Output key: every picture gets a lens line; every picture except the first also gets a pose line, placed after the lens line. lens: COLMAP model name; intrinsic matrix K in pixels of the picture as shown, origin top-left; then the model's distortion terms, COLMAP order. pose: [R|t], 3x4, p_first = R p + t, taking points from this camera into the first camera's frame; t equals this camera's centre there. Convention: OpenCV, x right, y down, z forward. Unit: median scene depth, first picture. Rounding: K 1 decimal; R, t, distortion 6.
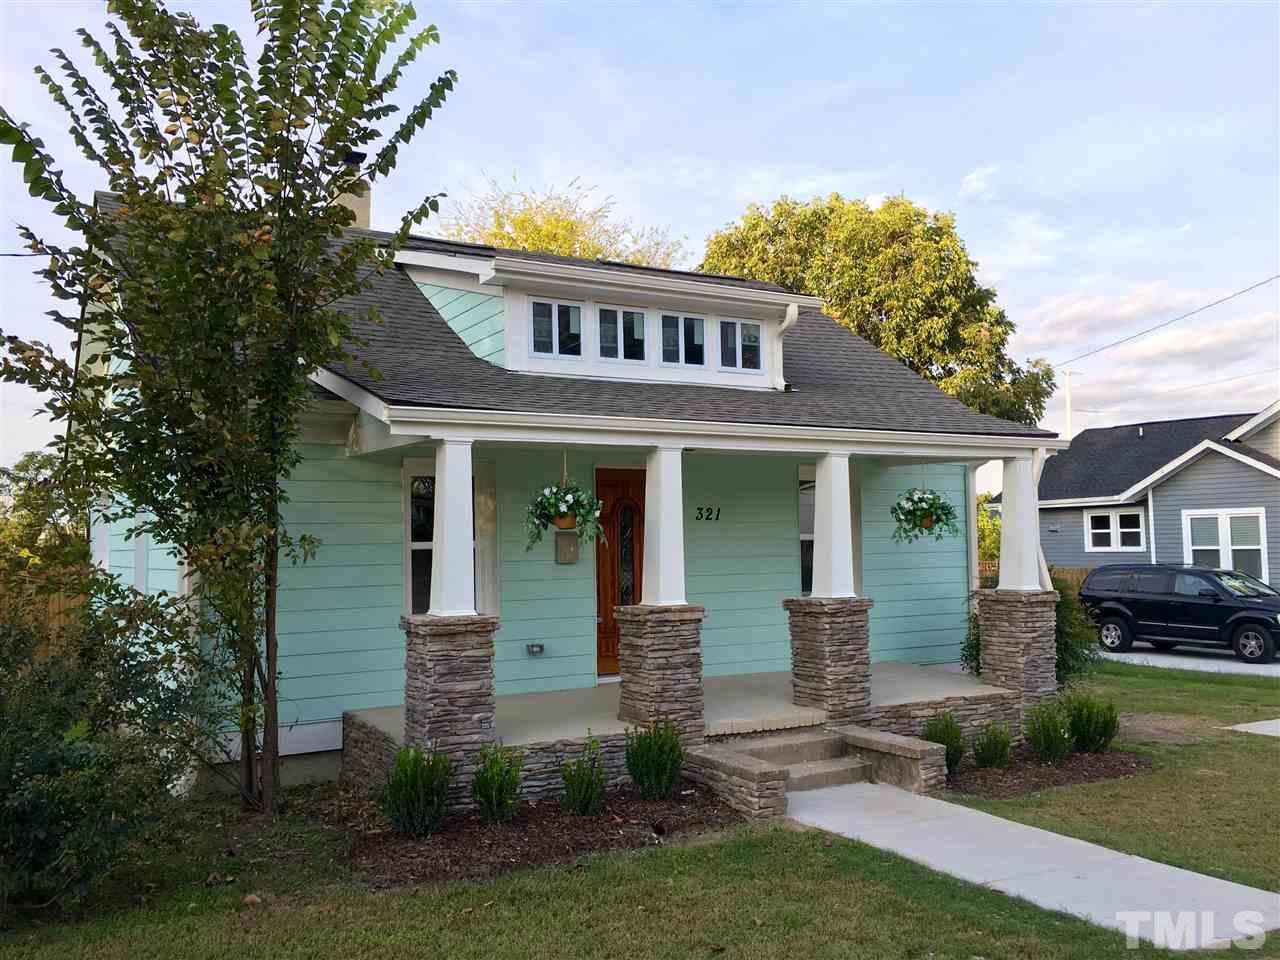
lens RADIAL K [[1080.1, 0, 634.6], [0, 1080.1, 484.0], [0, 0, 1]] dist [0.049525, -0.003247]
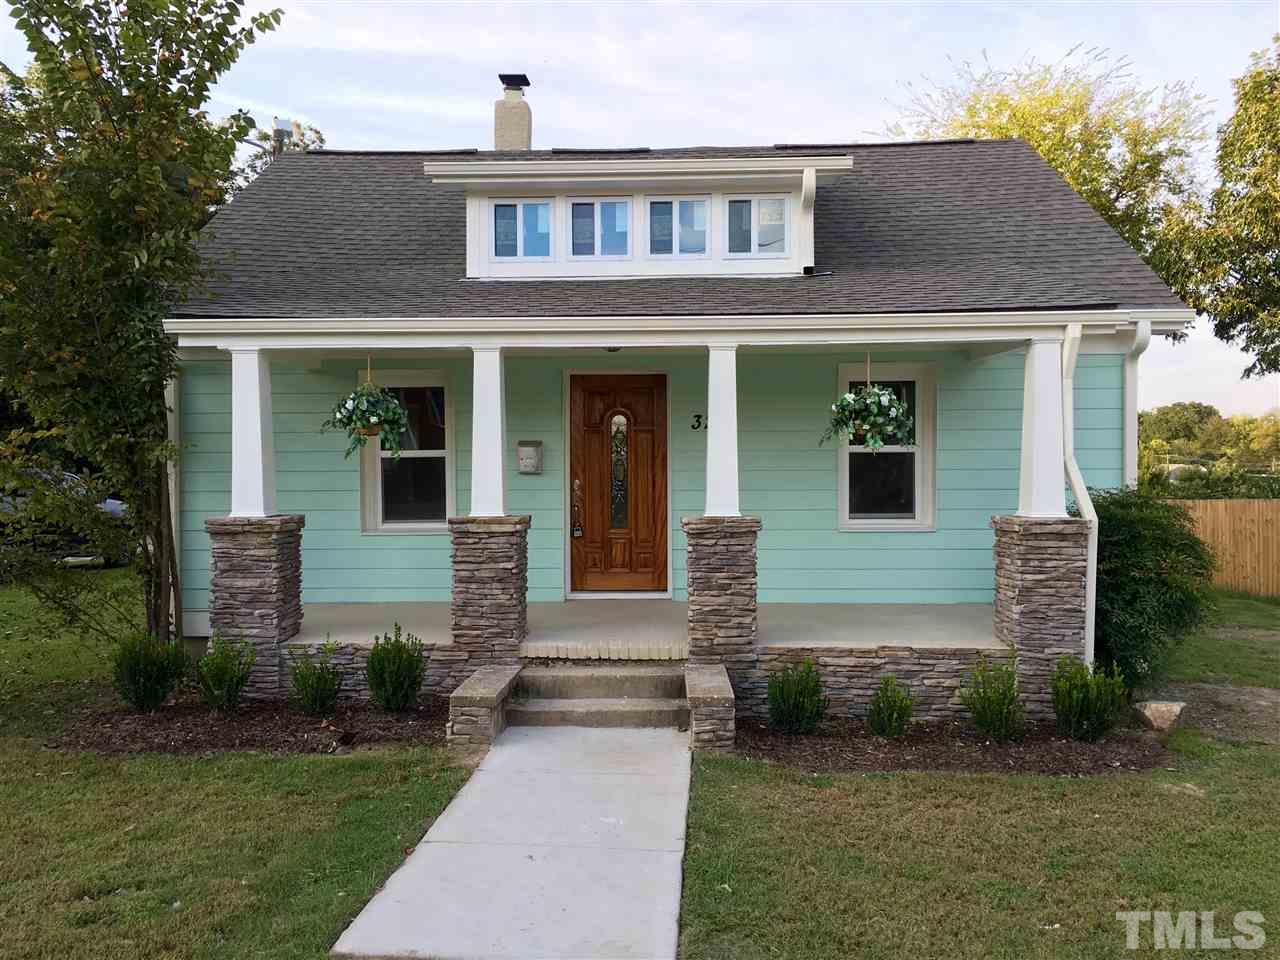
lens RADIAL K [[1080.1, 0, 634.6], [0, 1080.1, 484.0], [0, 0, 1]] dist [0.049525, -0.003247]
pose [[0.848574, 0.018429, -0.528756, 0.600266], [0.019501, 0.997625, 0.066067, 0.022785], [0.528717, -0.066374, 0.846199, 0.255863]]
